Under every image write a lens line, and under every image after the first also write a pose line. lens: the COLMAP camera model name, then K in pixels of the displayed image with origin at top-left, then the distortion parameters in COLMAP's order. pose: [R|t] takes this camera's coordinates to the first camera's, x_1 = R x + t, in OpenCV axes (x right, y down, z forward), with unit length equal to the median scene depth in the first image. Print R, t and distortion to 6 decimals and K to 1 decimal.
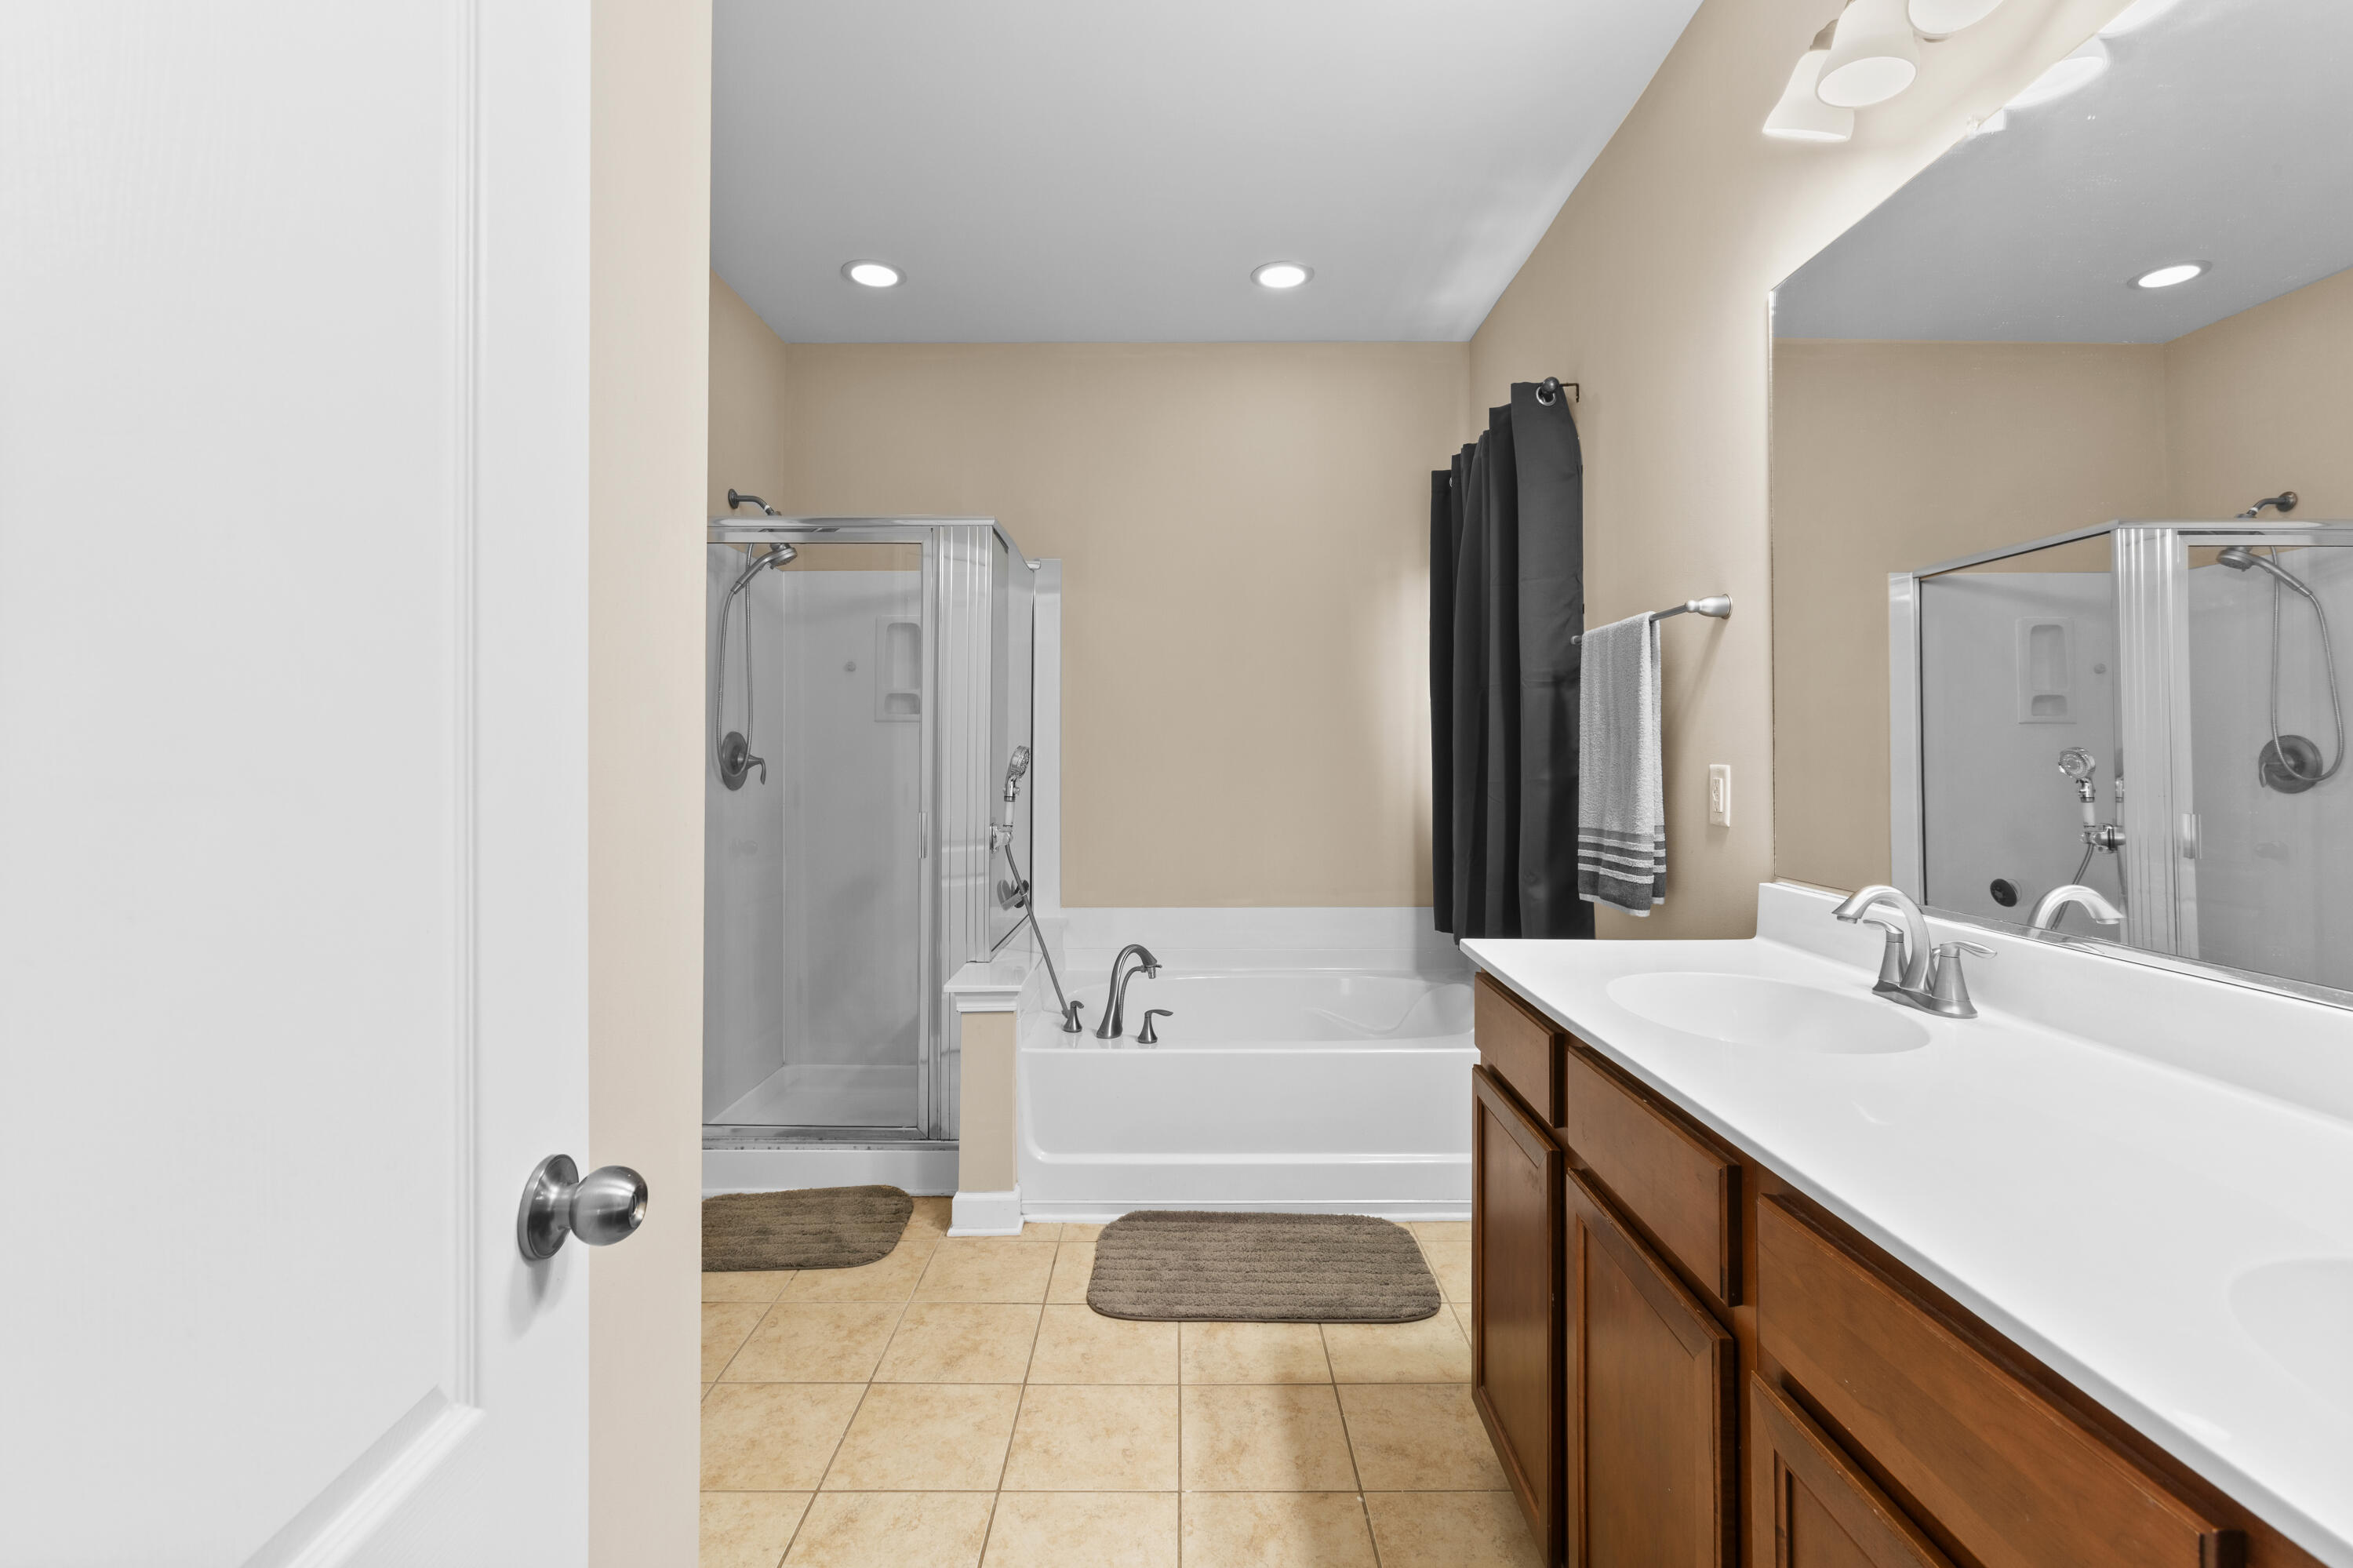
lens RADIAL K [[1135.4, 0, 1189.0], [0, 1135.4, 762.0], [0, 0, 1]] dist [-0.004943, -0.000096]
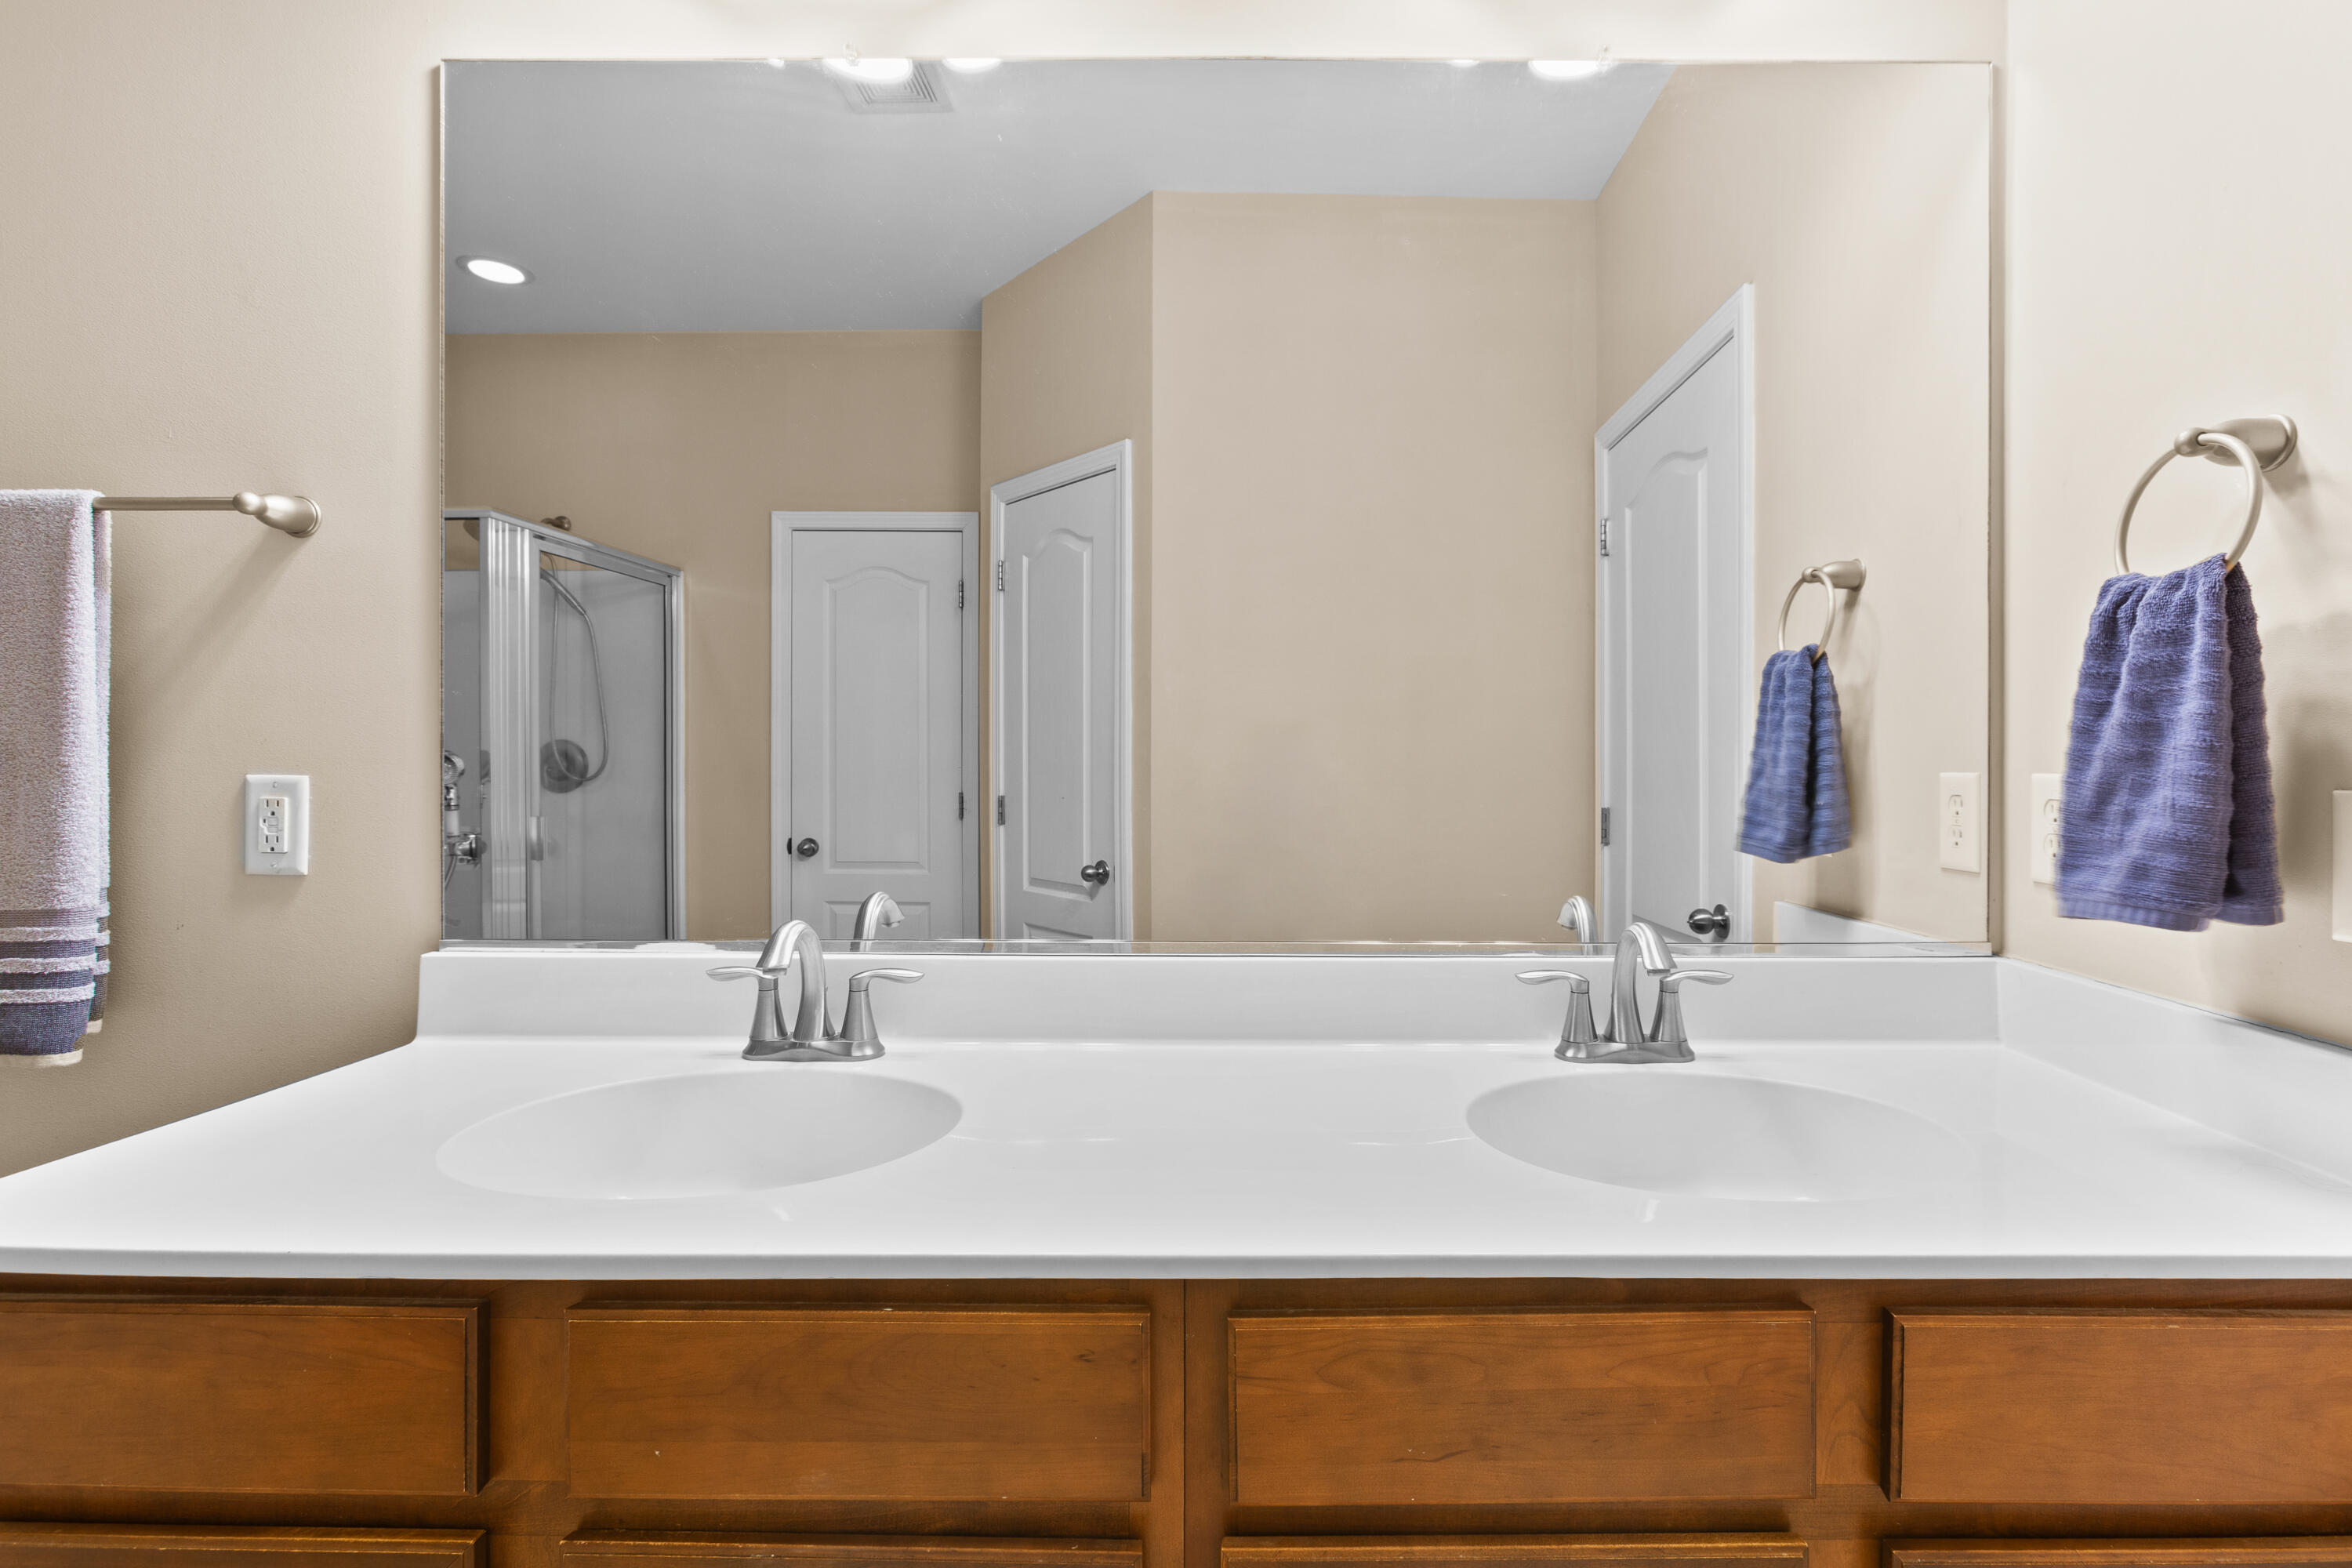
lens RADIAL K [[1134.9, 0, 1188.5], [0, 1134.9, 762.0], [0, 0, 1]] dist [-0.004943, -0.000096]
pose [[-0.022766, -0.002534, 0.999738, -0.137742], [-0.000793, 0.999997, 0.002517, -0.005992], [-0.999741, -0.000735, -0.022768, 0.493854]]
